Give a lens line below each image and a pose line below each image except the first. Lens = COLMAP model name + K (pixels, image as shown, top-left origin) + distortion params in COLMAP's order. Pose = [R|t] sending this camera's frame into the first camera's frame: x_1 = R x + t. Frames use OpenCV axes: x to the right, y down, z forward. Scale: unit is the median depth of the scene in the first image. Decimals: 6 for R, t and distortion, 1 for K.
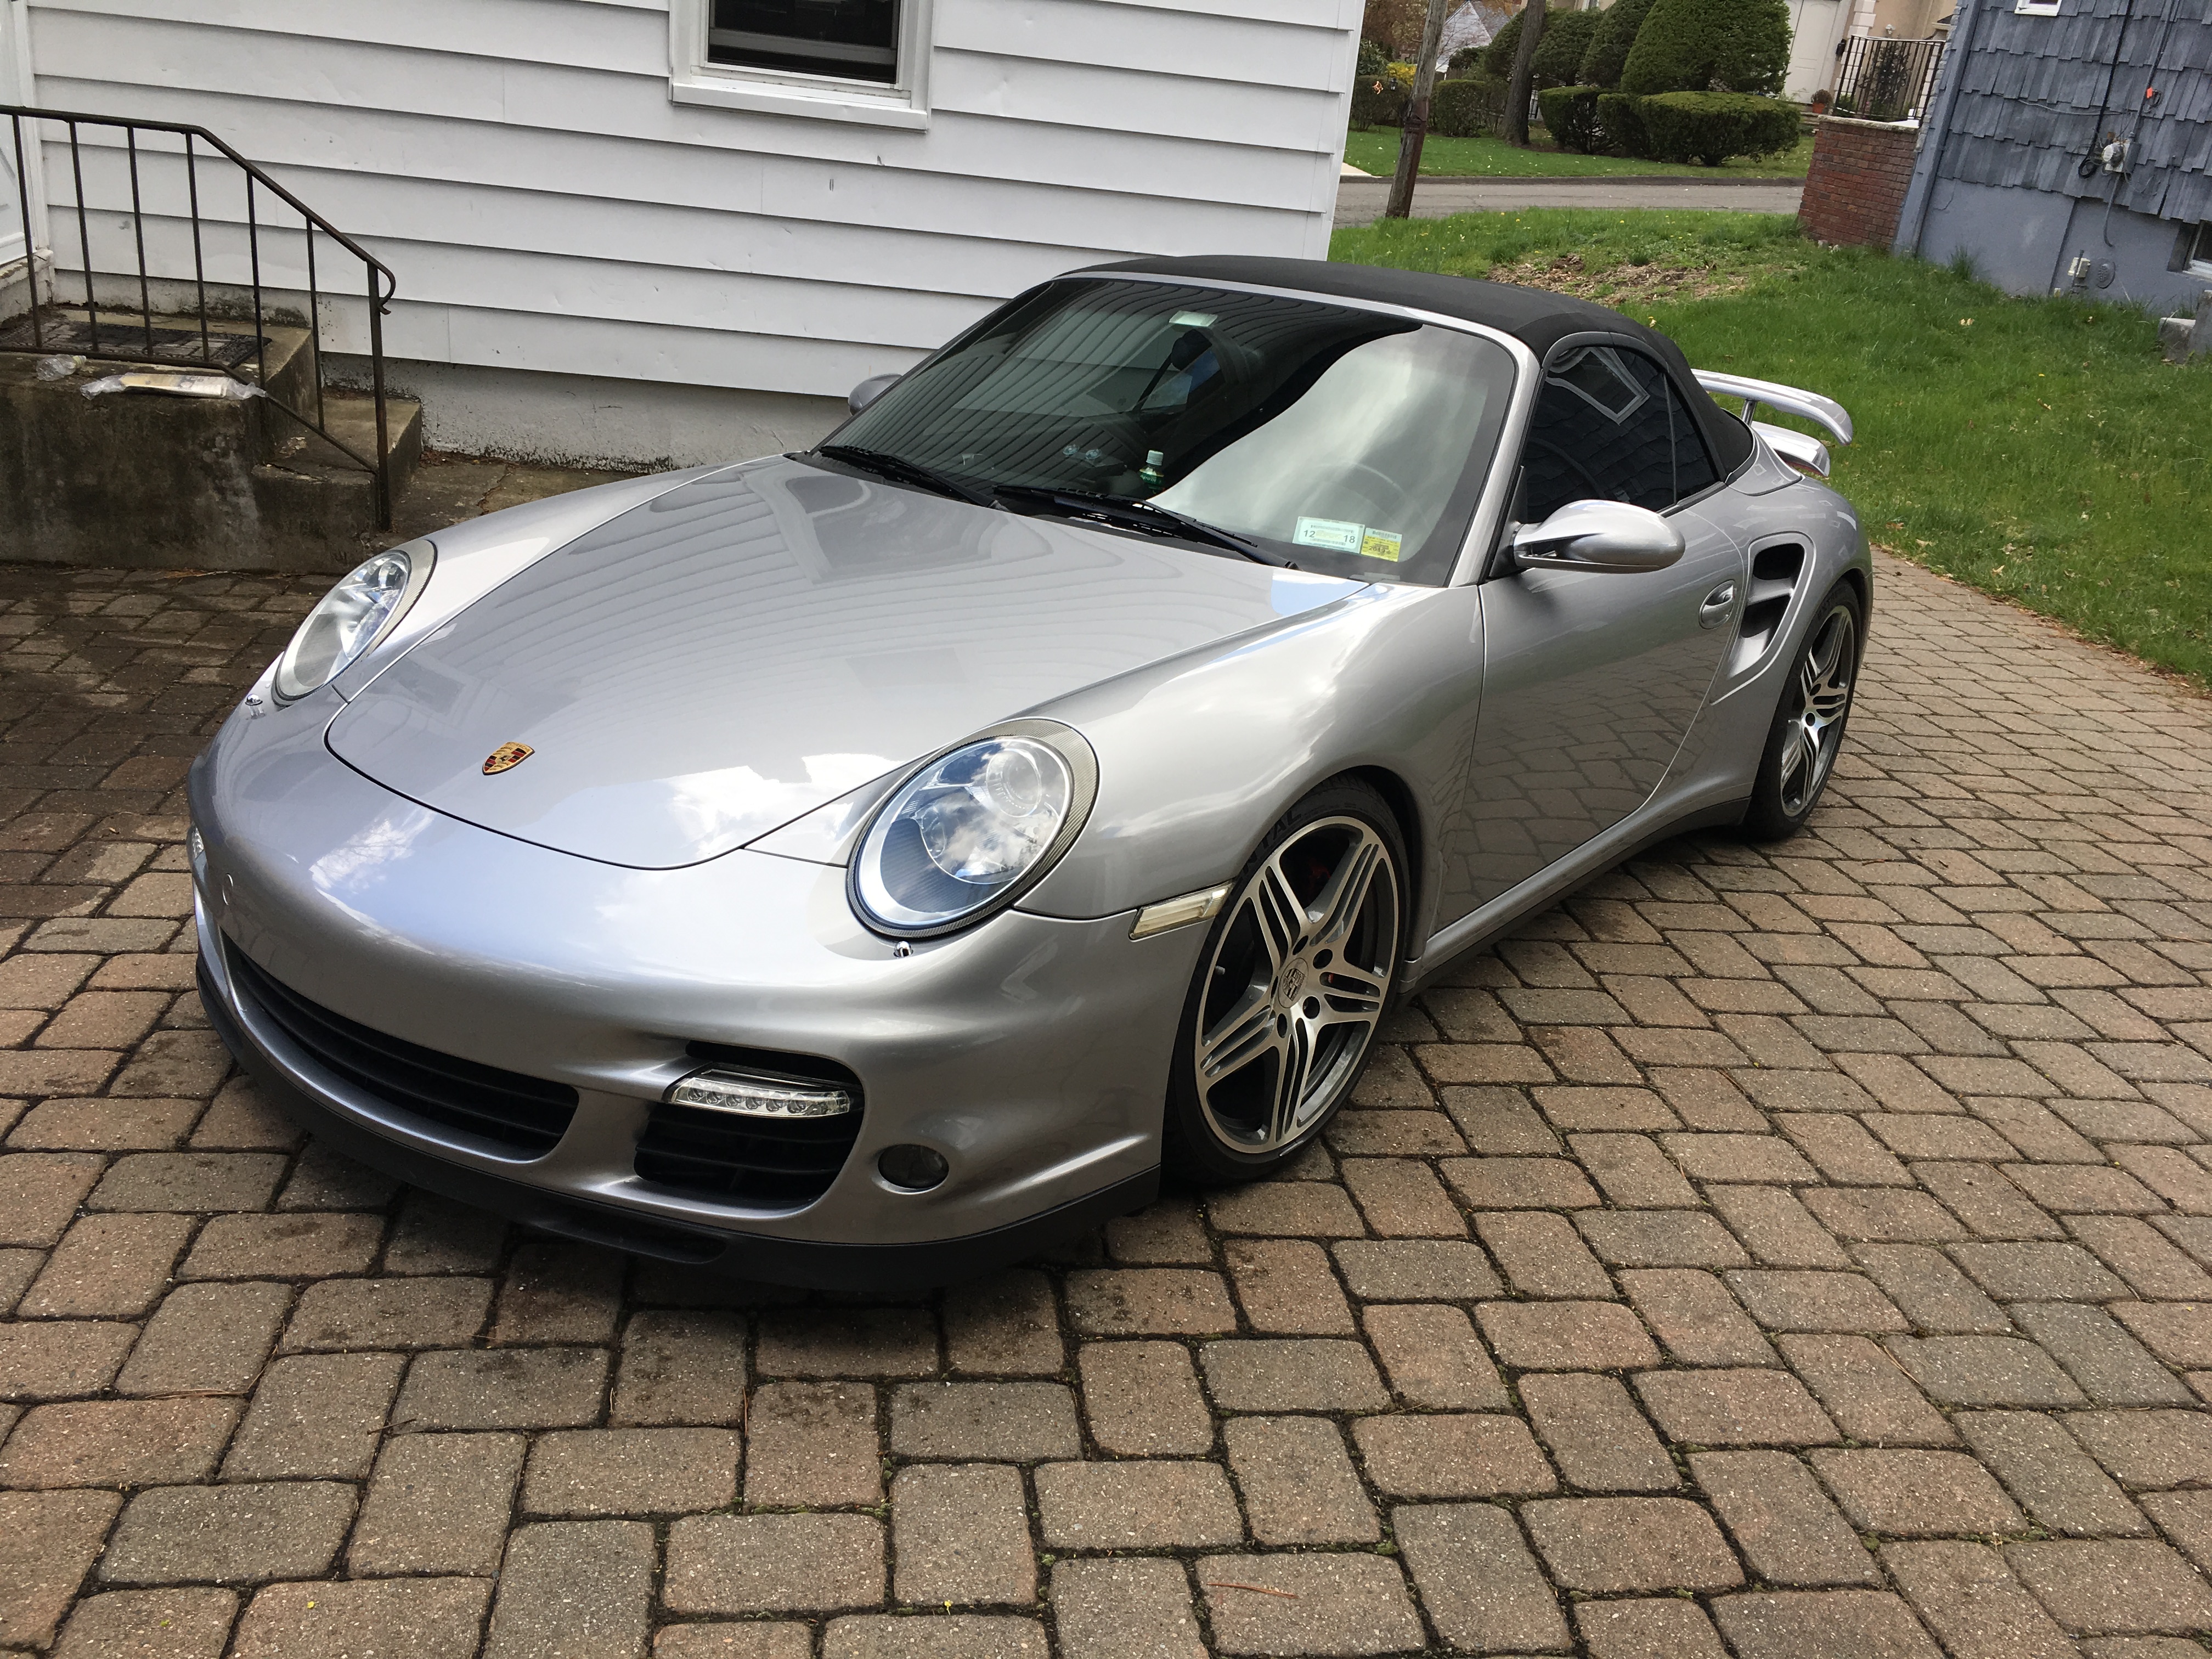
lens RADIAL K [[1940.3, 0, 1106.0], [0, 1940.3, 829.5], [0, 0, 1]] dist [0.081490, -0.119959]
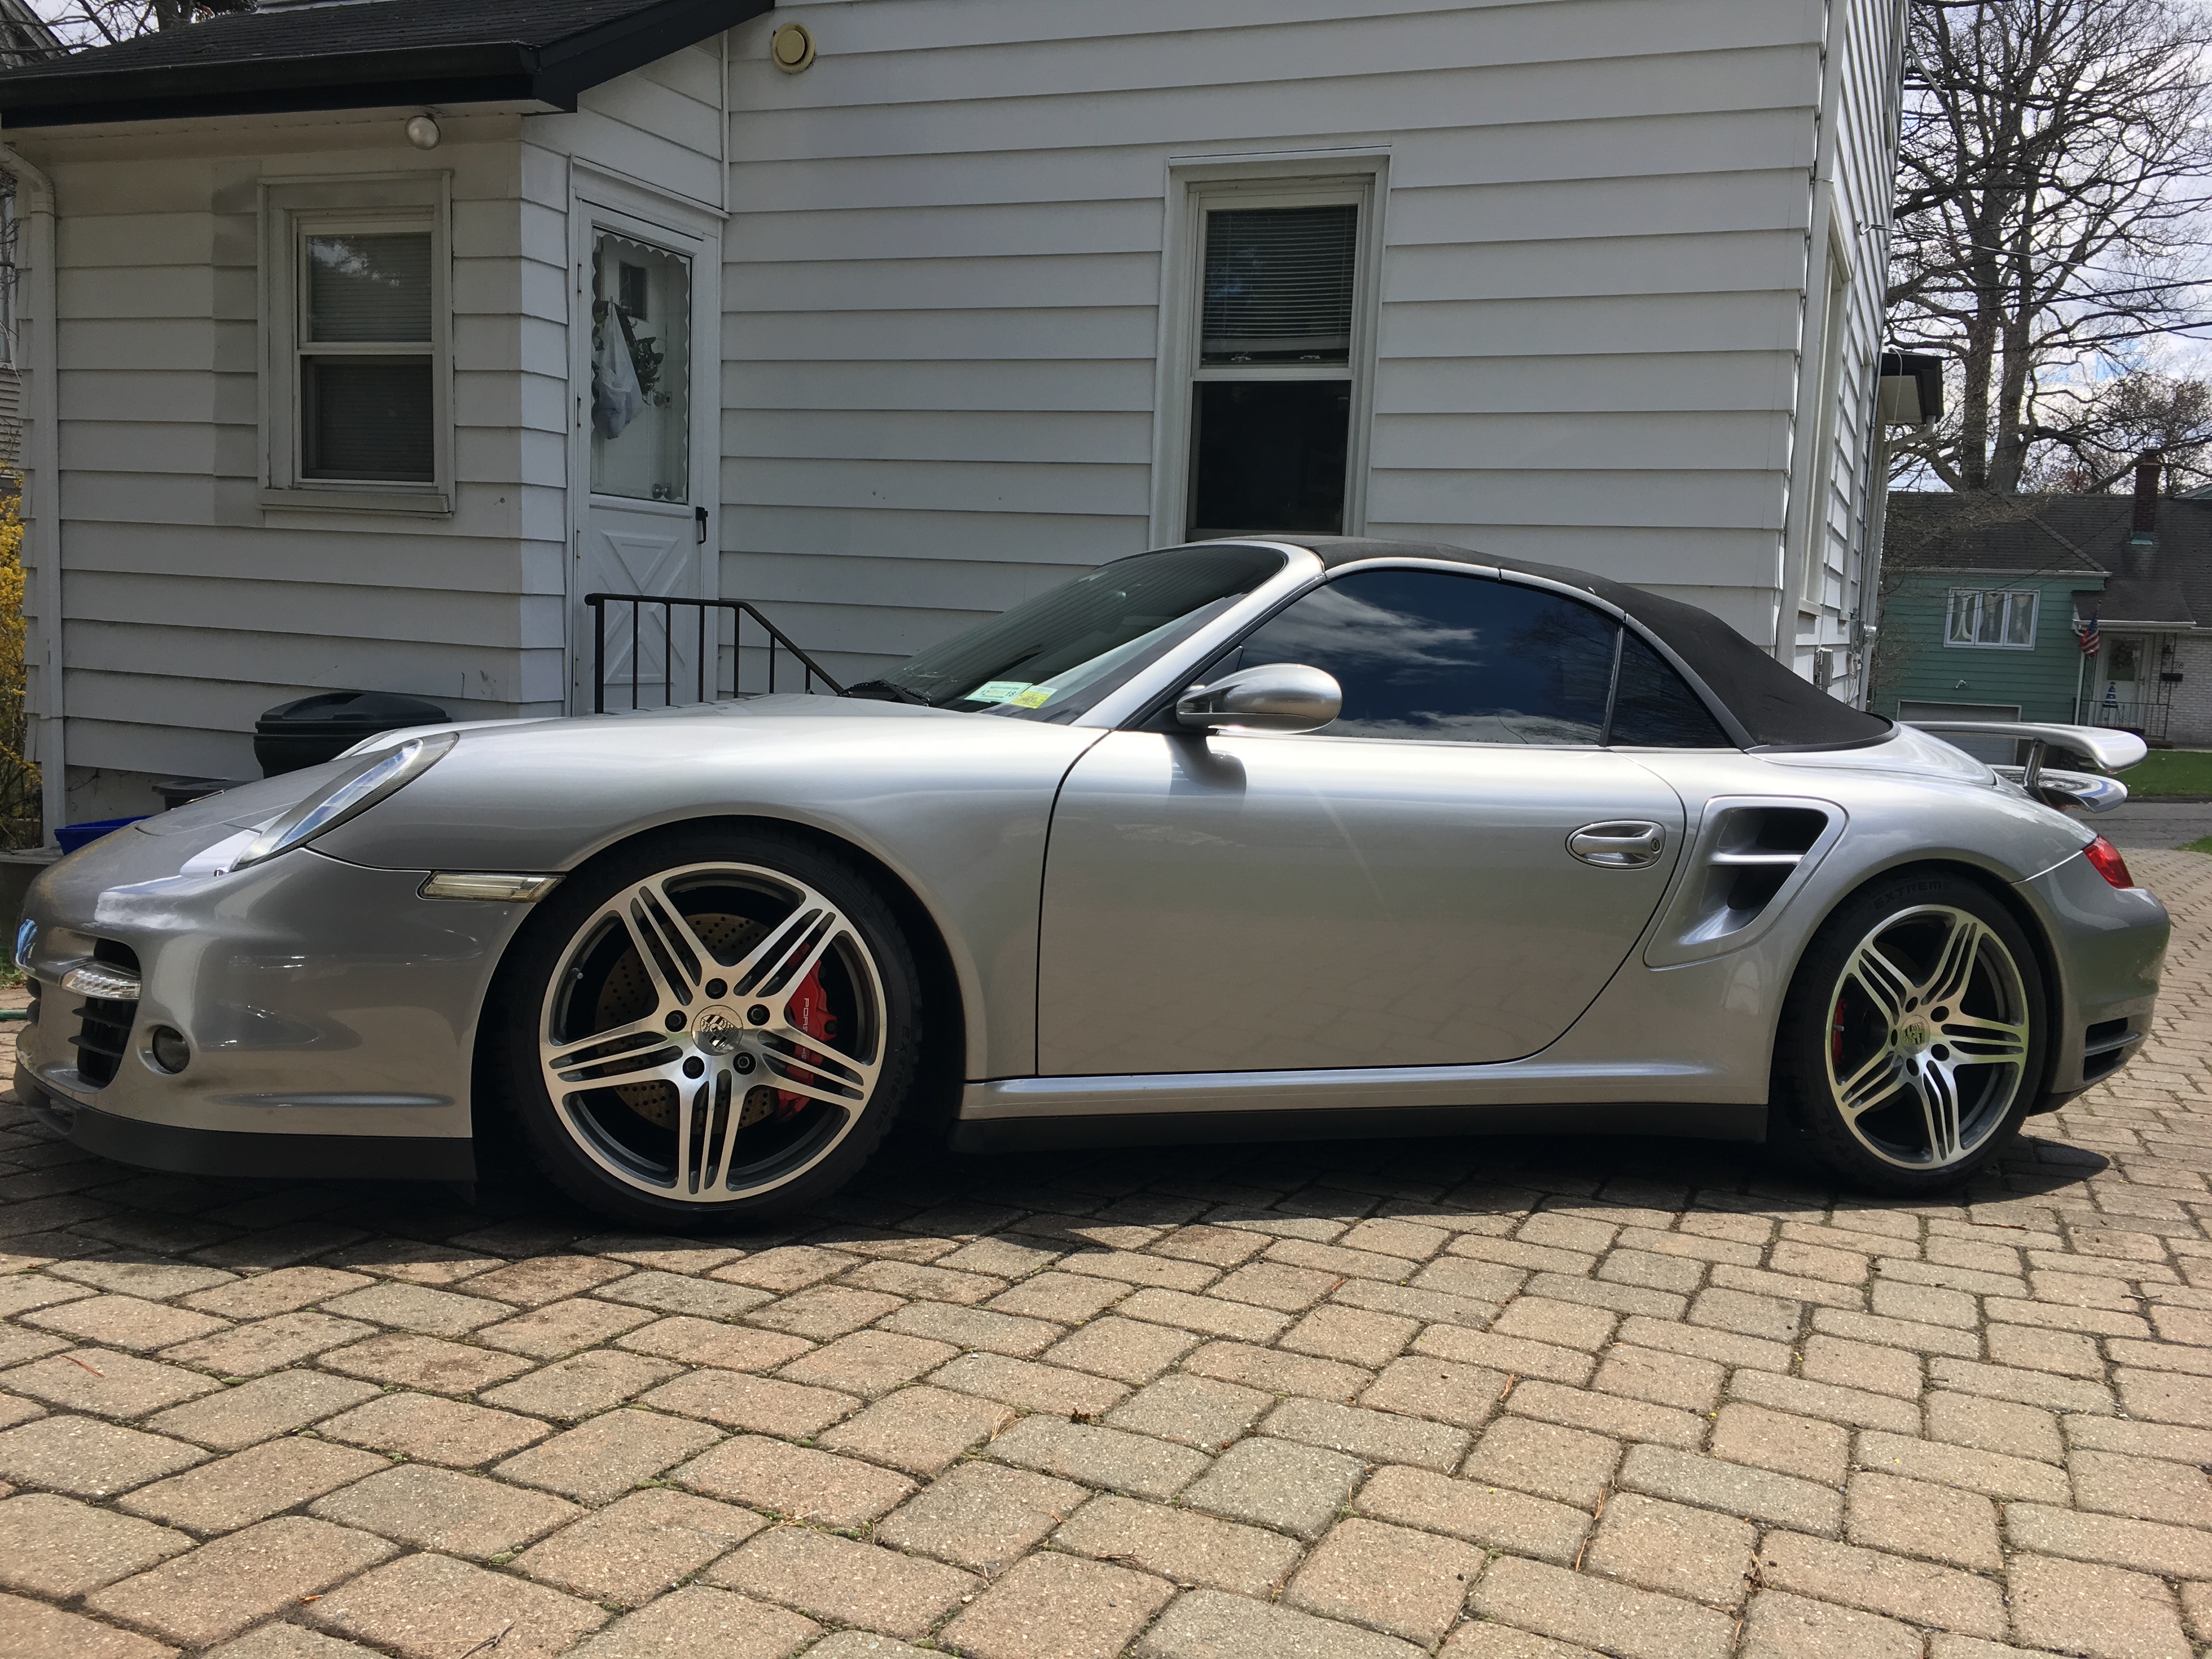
lens RADIAL K [[1940.3, 0, 1106.0], [0, 1940.3, 829.5], [0, 0, 1]] dist [0.081490, -0.119959]
pose [[0.848202, -0.018751, -0.529342, 0.646677], [-0.162270, 0.942121, -0.293389, 0.195489], [0.504205, 0.334750, 0.796065, 0.193486]]
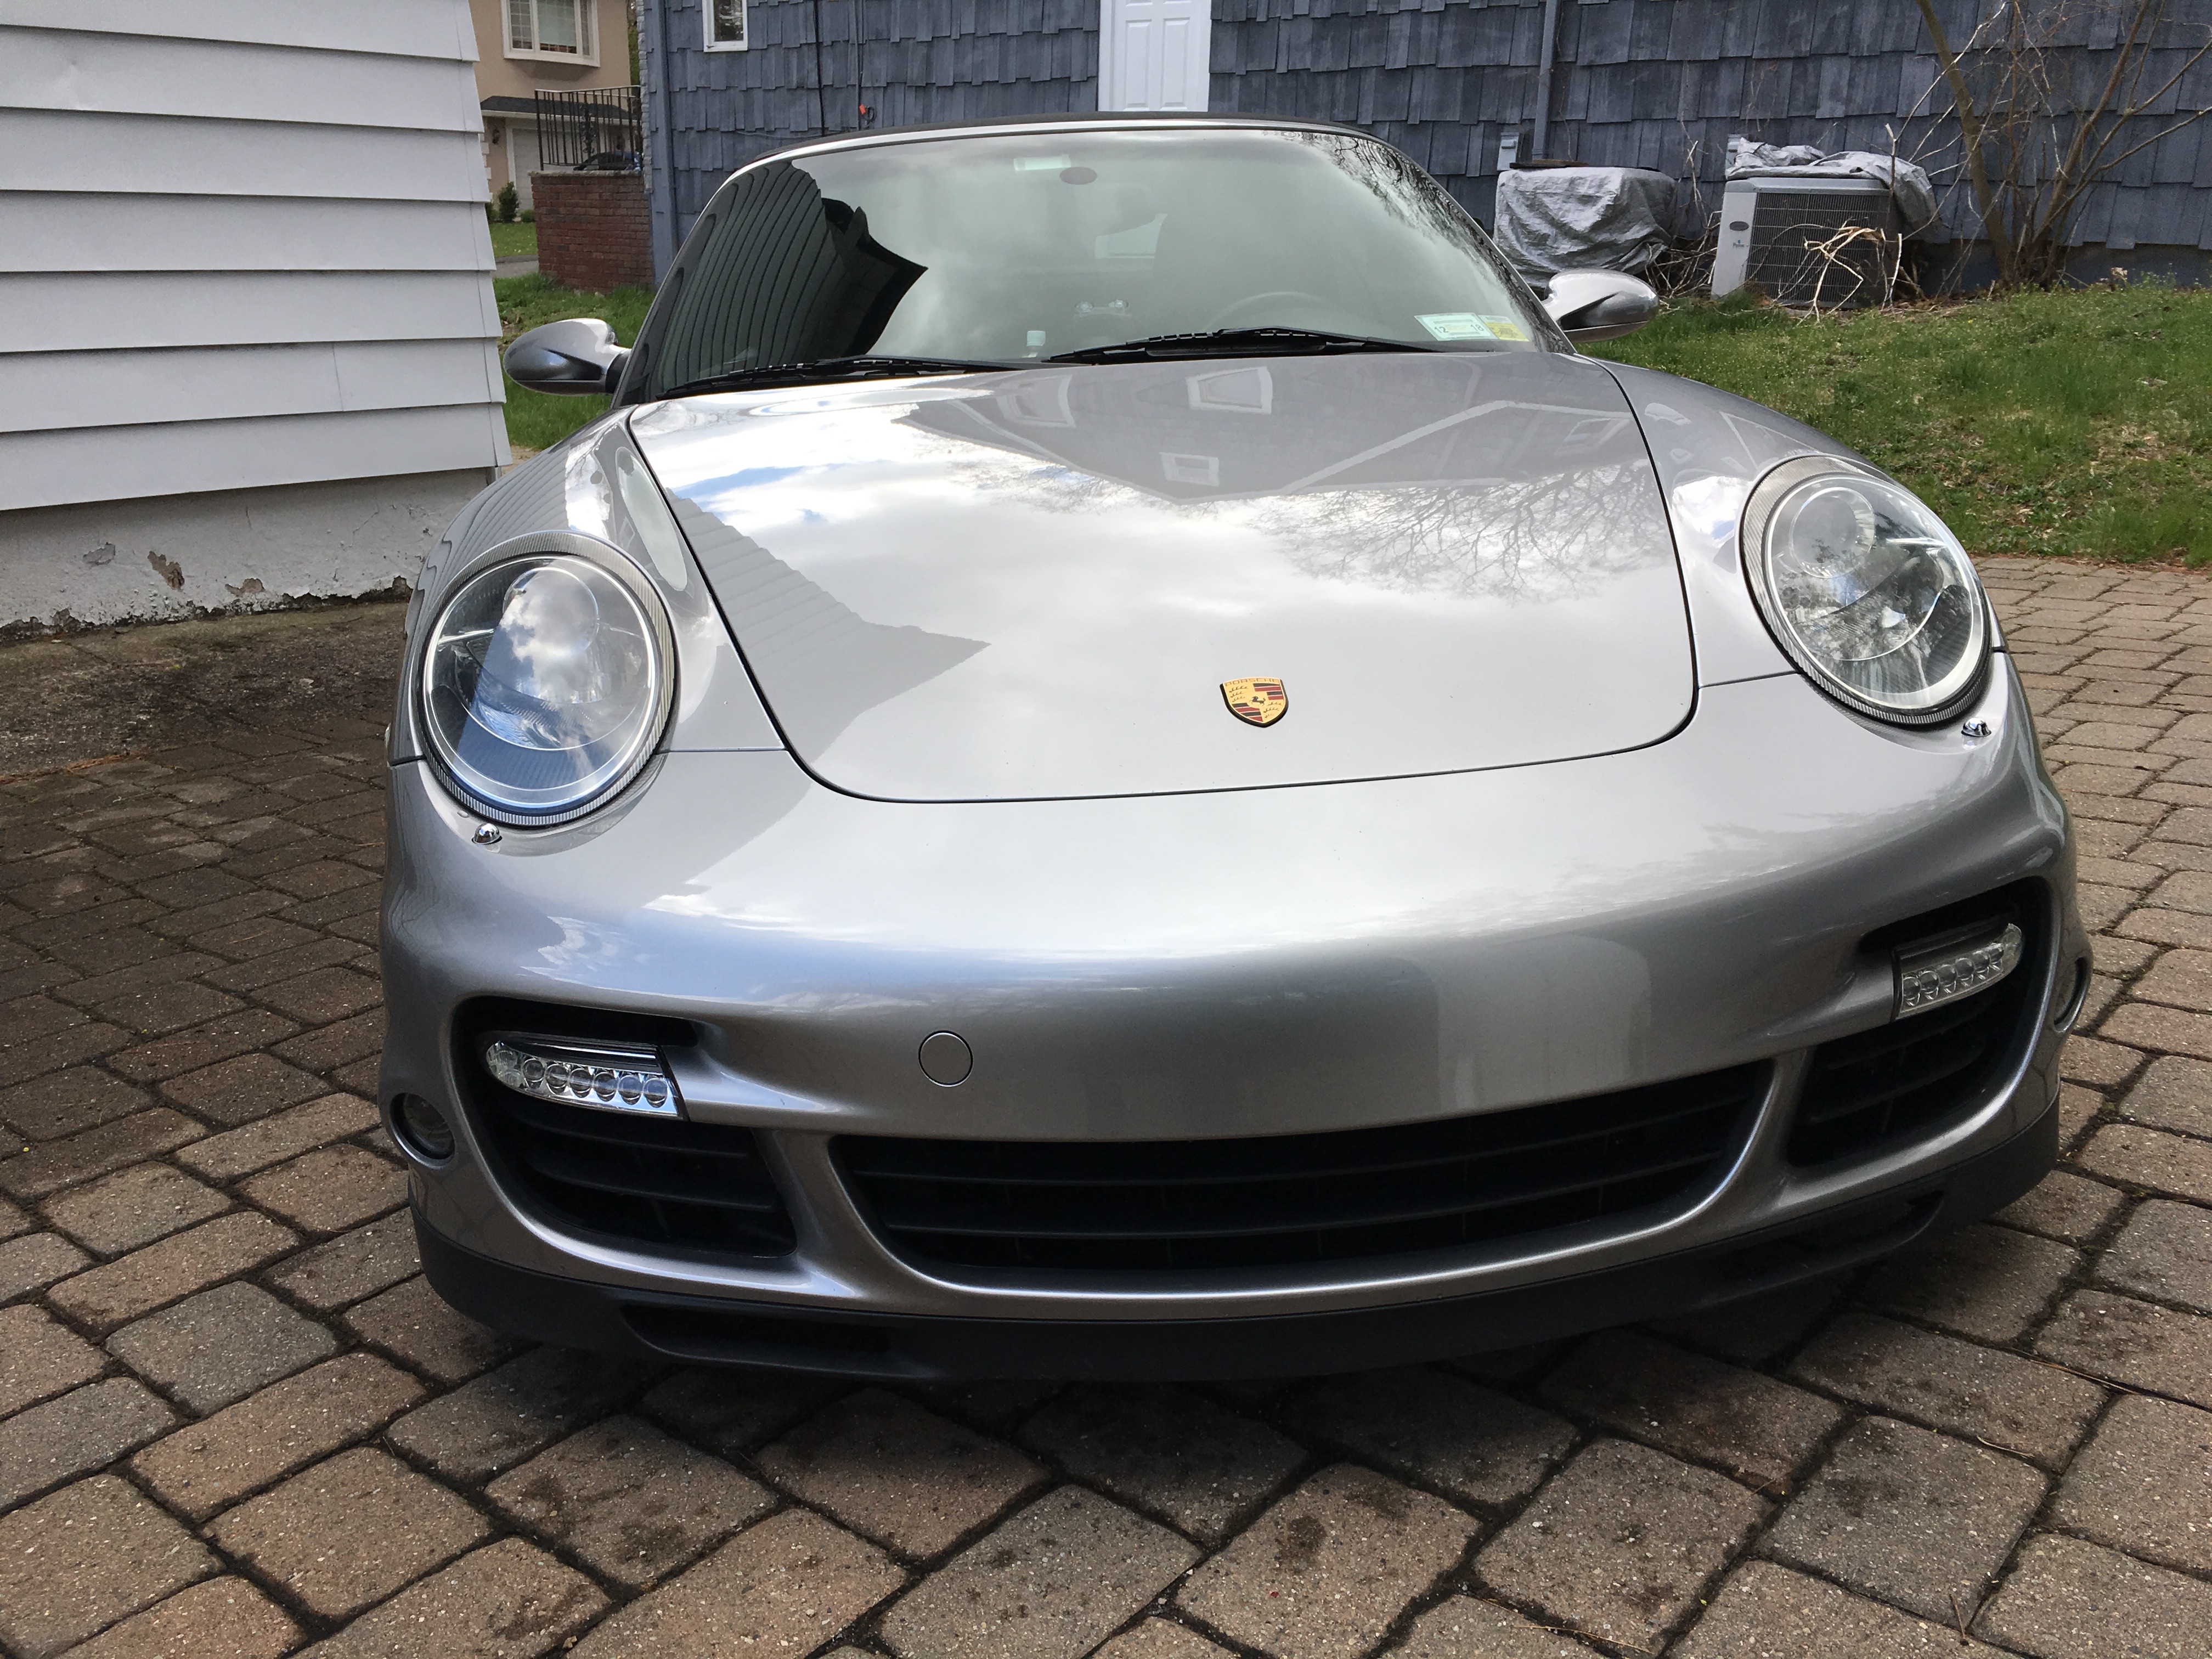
lens RADIAL K [[1940.3, 0, 1106.0], [0, 1940.3, 829.5], [0, 0, 1]] dist [0.081490, -0.119959]
pose [[0.736716, -0.289356, 0.611165, -0.548243], [0.324203, 0.944312, 0.056280, -0.035878], [-0.593415, 0.156679, 0.789500, 0.393462]]
